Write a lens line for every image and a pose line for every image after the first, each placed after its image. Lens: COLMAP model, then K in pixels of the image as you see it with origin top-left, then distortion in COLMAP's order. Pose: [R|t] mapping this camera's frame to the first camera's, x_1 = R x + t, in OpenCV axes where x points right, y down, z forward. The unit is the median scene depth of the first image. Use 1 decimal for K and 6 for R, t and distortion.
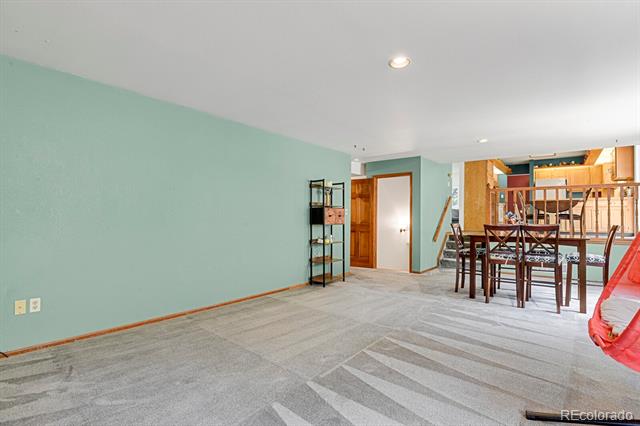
lens RADIAL K [[309.1, 0, 318.1], [0, 309.1, 213.3], [0, 0, 1]] dist [-0.031059, -0.000059]
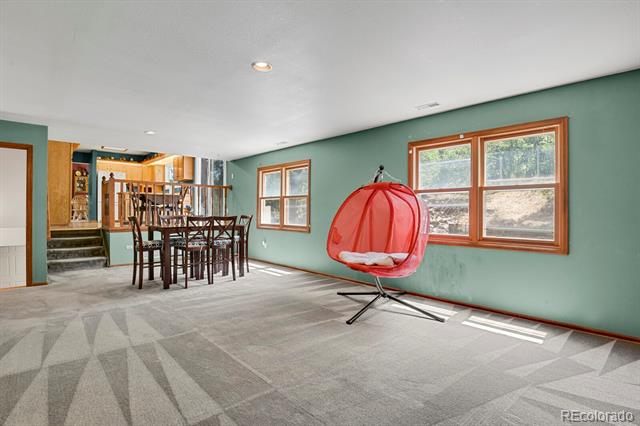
lens RADIAL K [[309.1, 0, 318.1], [0, 309.1, 213.3], [0, 0, 1]] dist [-0.031059, -0.000059]
pose [[0.151605, -0.014011, 0.988342, -0.283629], [-0.016970, 0.999715, 0.016775, 0.000020], [-0.988296, -0.019315, 0.151324, 0.234043]]
